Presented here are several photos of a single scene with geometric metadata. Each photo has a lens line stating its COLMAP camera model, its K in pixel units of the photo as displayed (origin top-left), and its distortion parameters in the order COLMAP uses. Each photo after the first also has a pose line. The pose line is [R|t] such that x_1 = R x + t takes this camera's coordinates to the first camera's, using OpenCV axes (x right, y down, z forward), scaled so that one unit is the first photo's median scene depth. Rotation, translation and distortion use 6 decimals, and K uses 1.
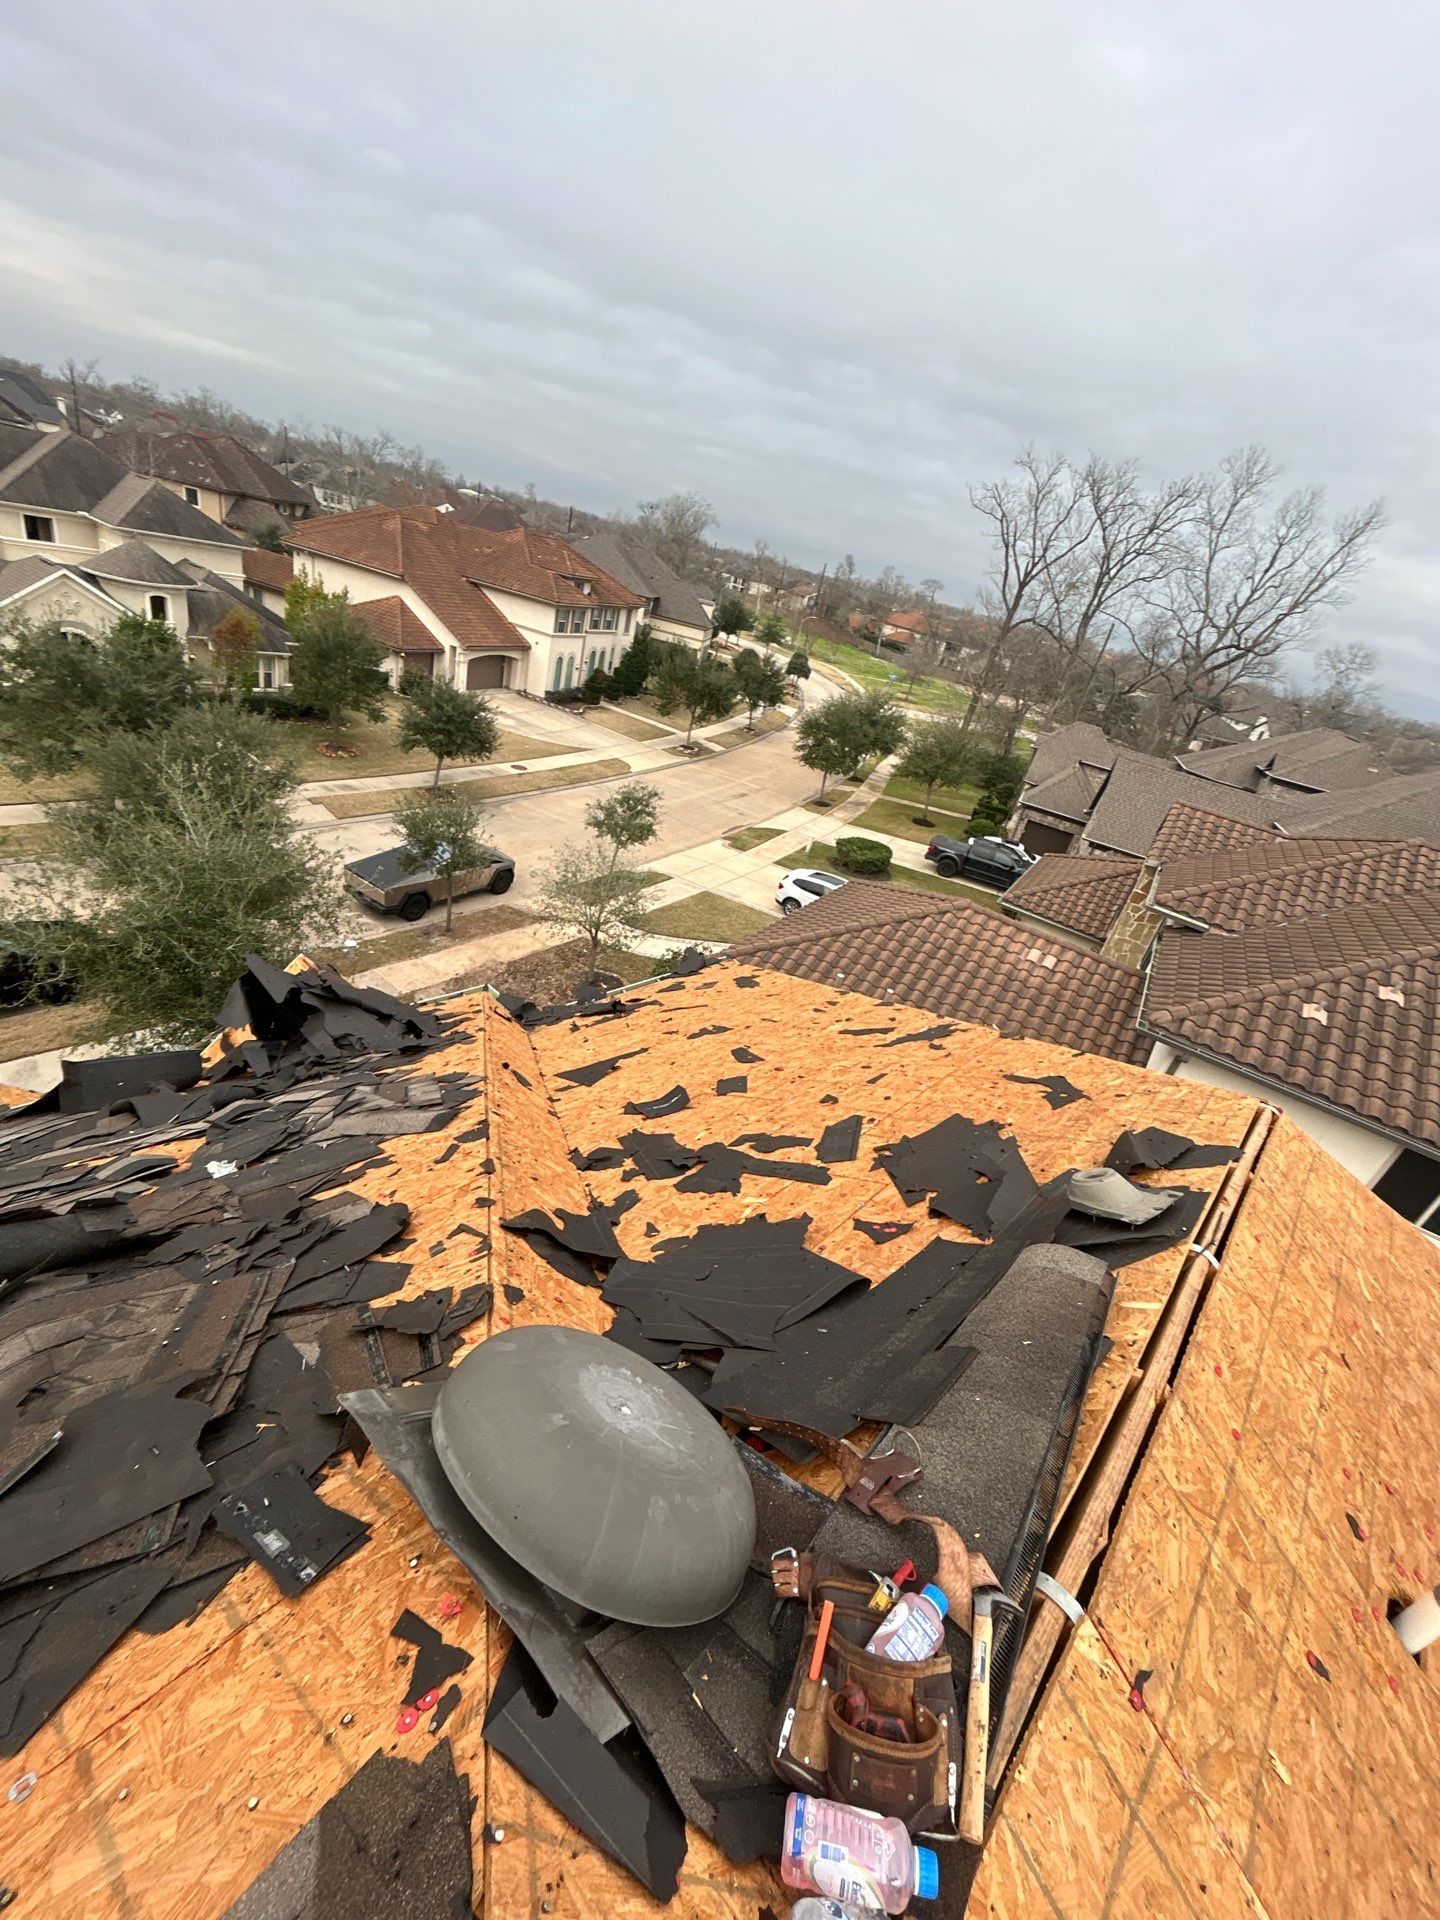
lens RADIAL K [[778.7, 0, 724.2], [0, 778.7, 959.5], [0, 0, 1]] dist [-0.001991, 0.000944]
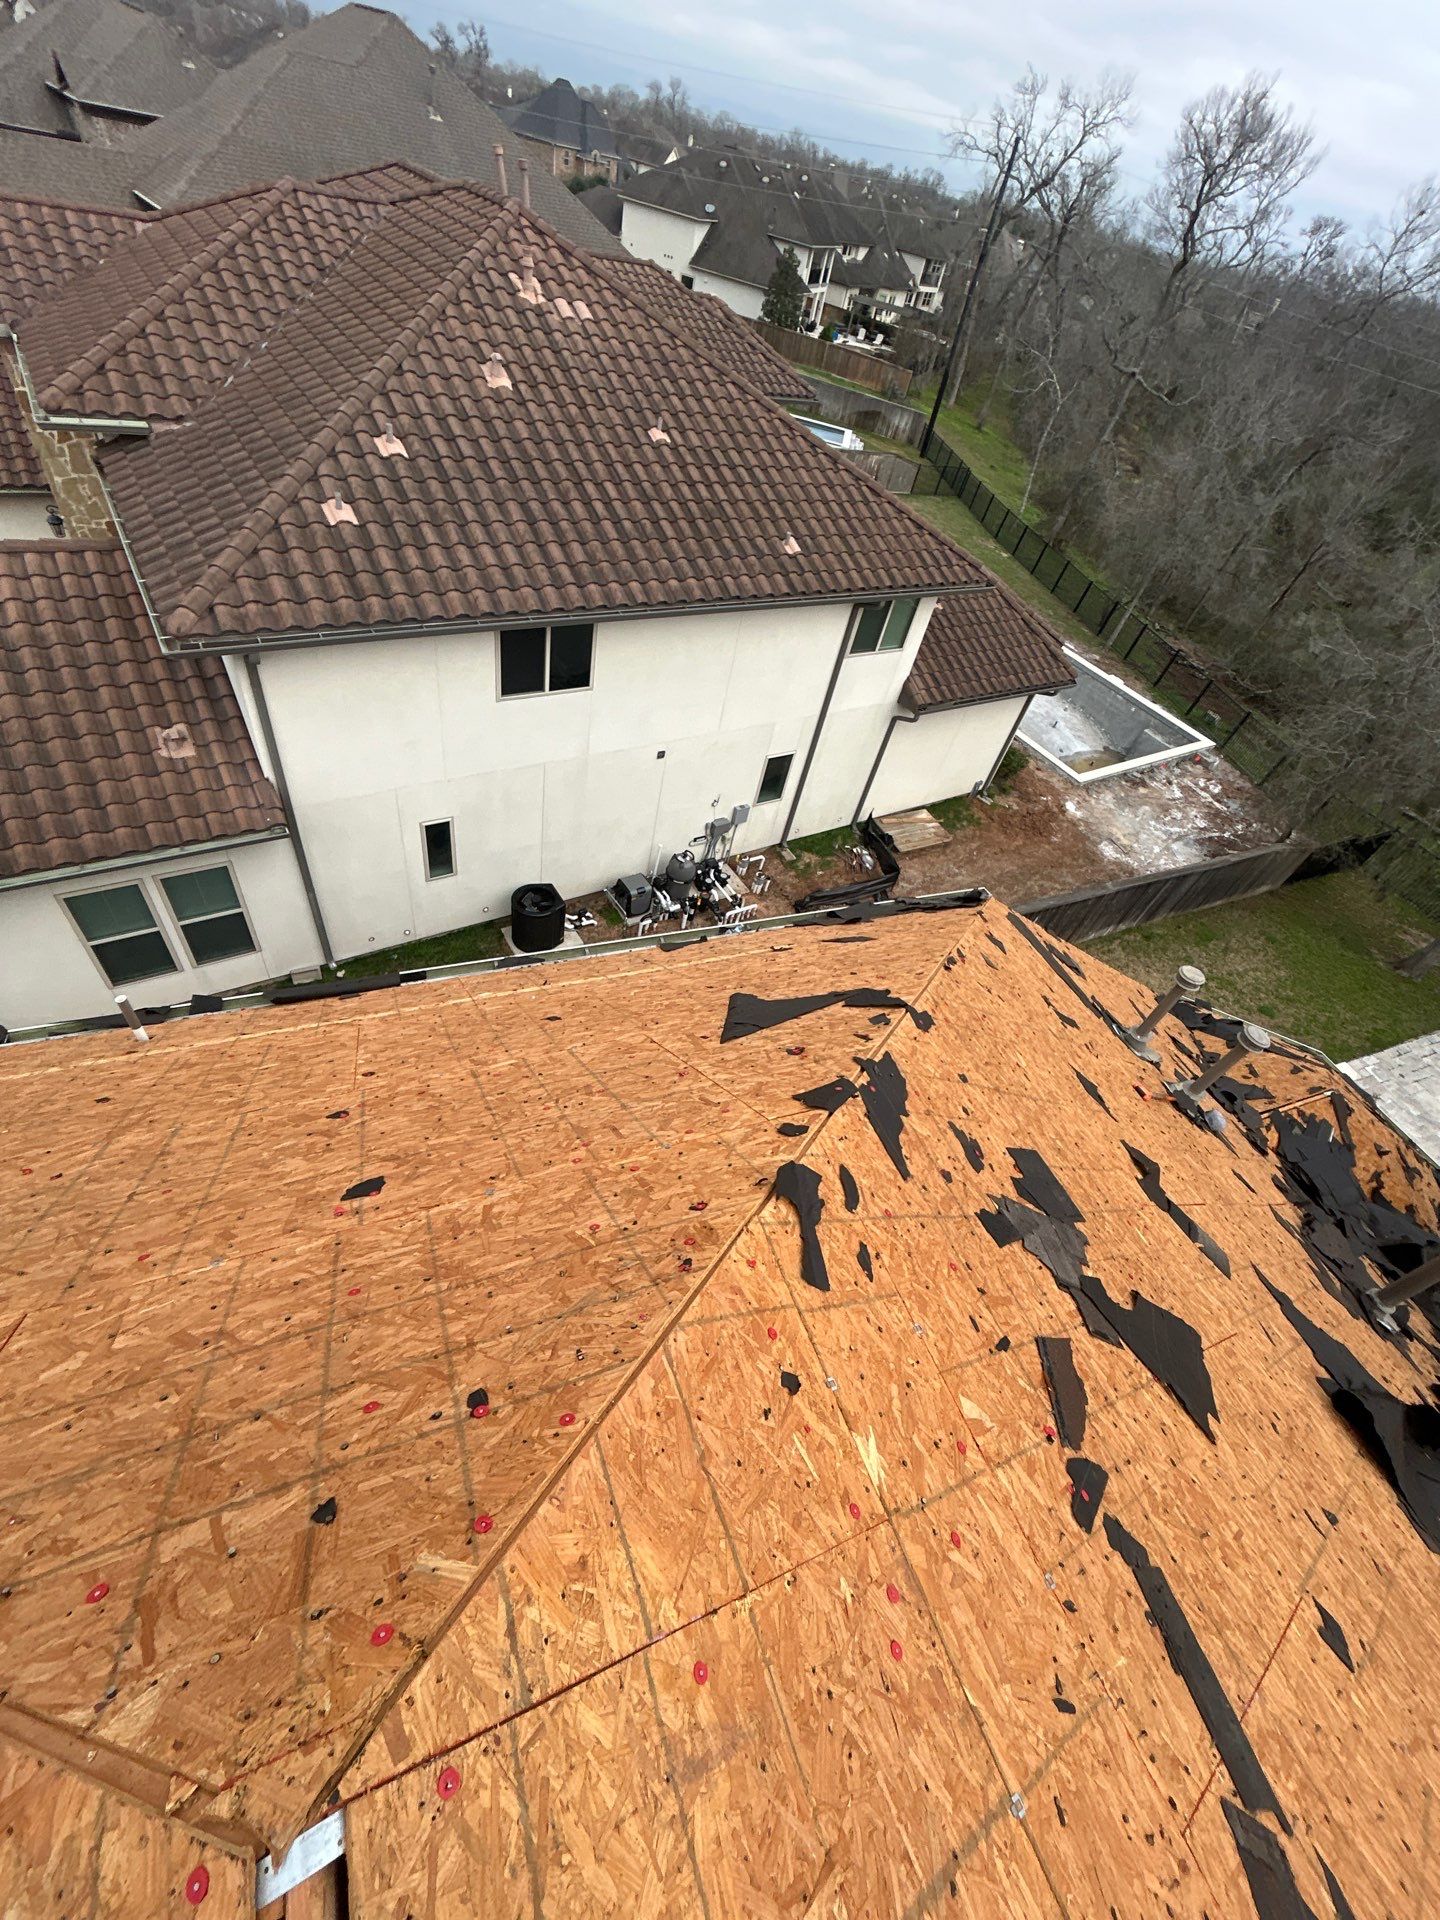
lens RADIAL K [[778.7, 0, 724.4], [0, 778.7, 958.3], [0, 0, 1]] dist [-0.001991, 0.000944]
pose [[0.452678, -0.733617, 0.506841, 0.073625], [0.326326, 0.665284, 0.671498, -0.010423], [-0.829815, -0.138577, 0.540558, 0.069106]]
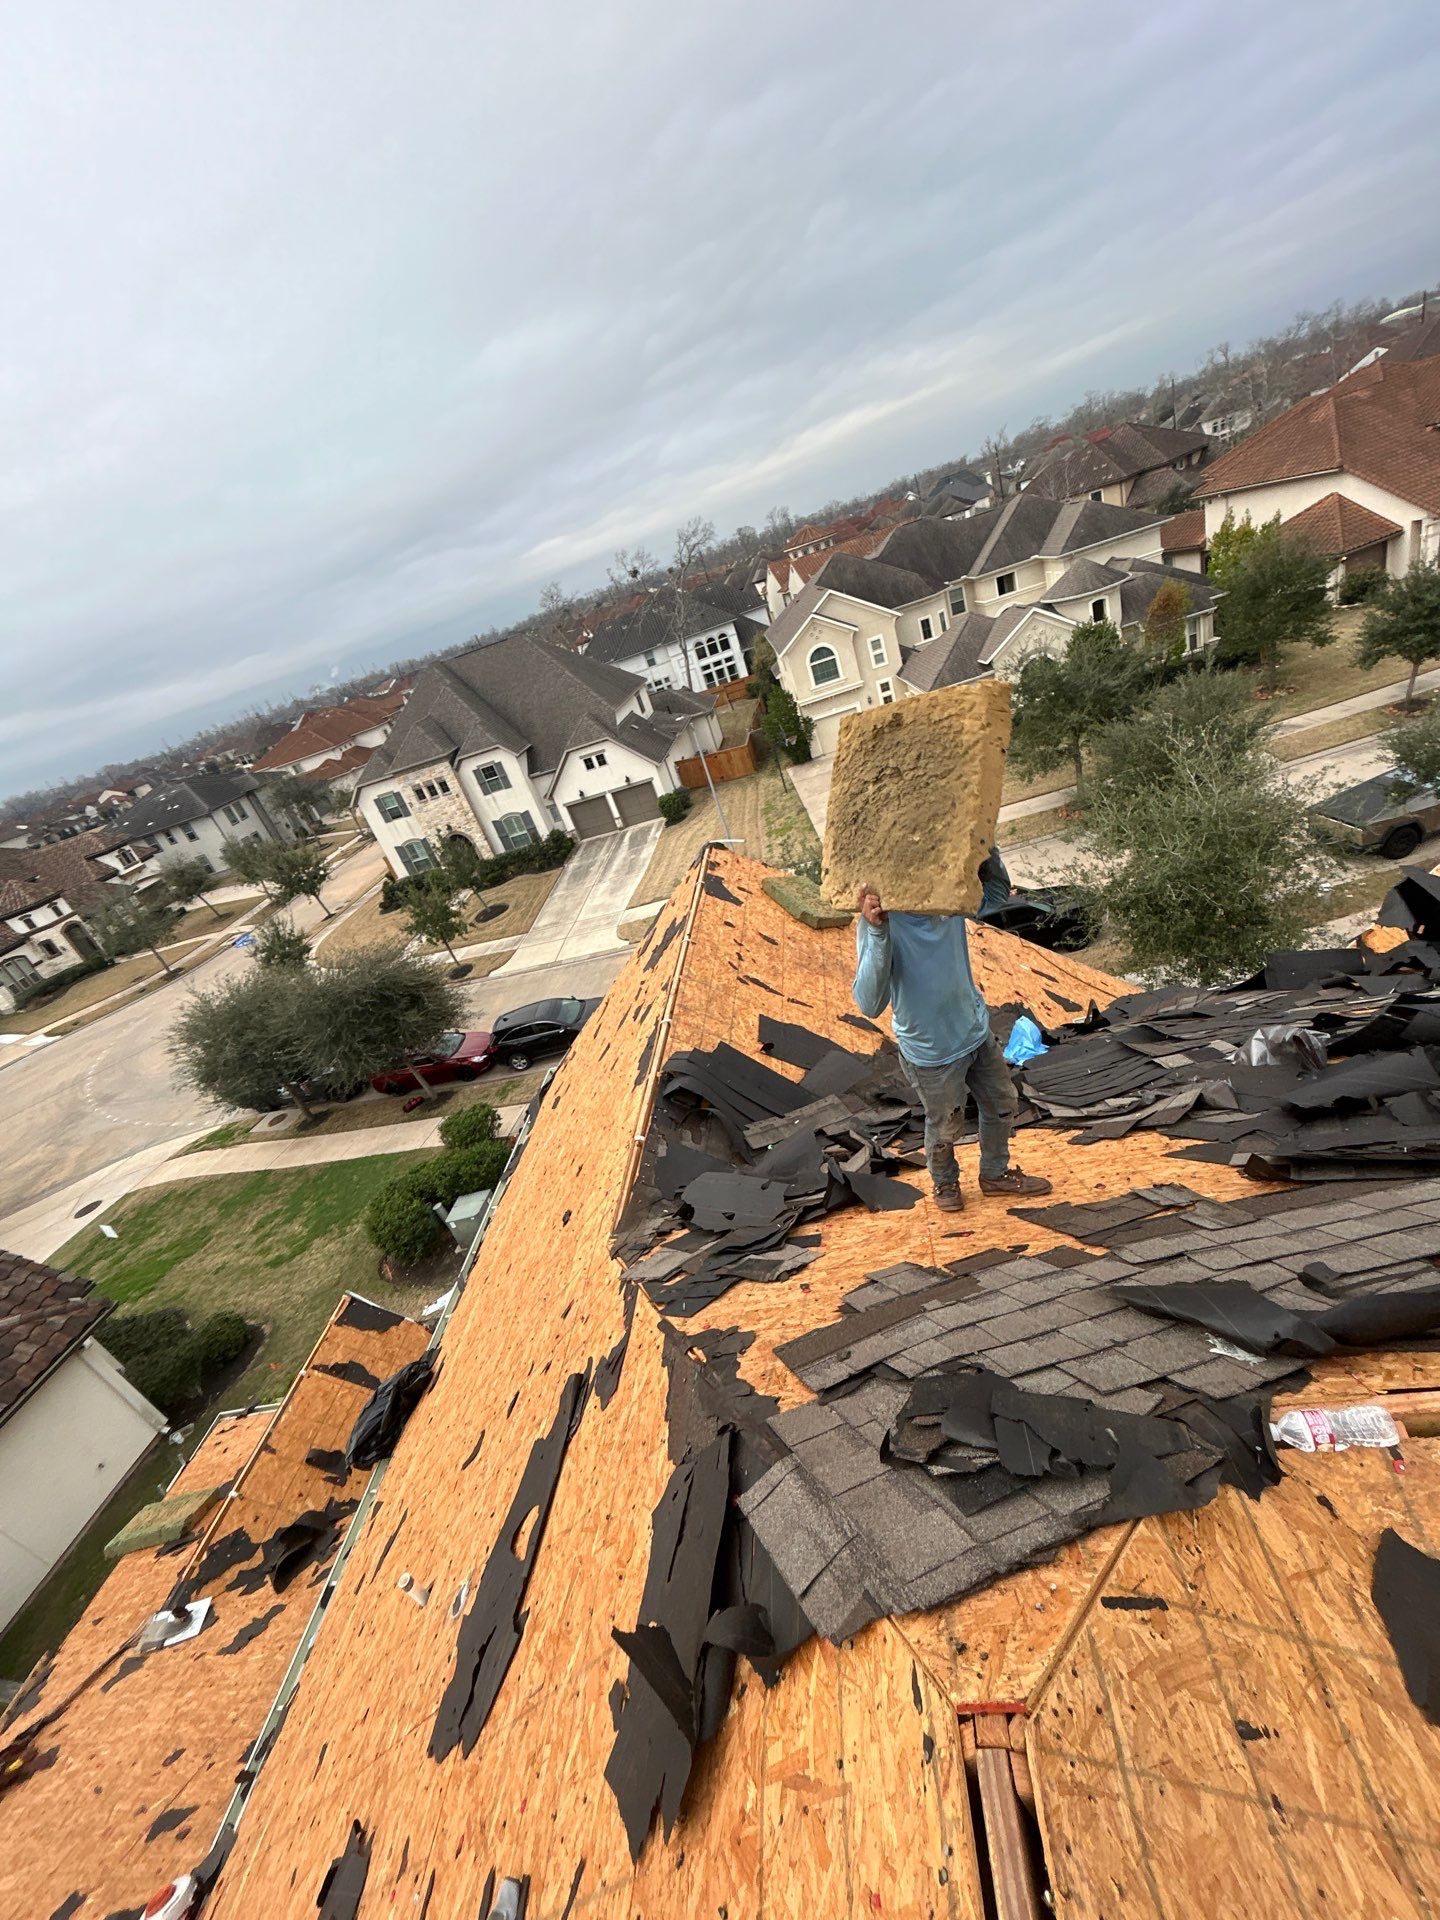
lens RADIAL K [[778.7, 0, 724.9], [0, 778.7, 961.5], [0, 0, 1]] dist [-0.001991, 0.000944]
pose [[0.509463, 0.002245, -0.860490, -0.023617], [0.037482, 0.998990, 0.024798, 0.011023], [0.859676, -0.044886, 0.508864, -0.067358]]
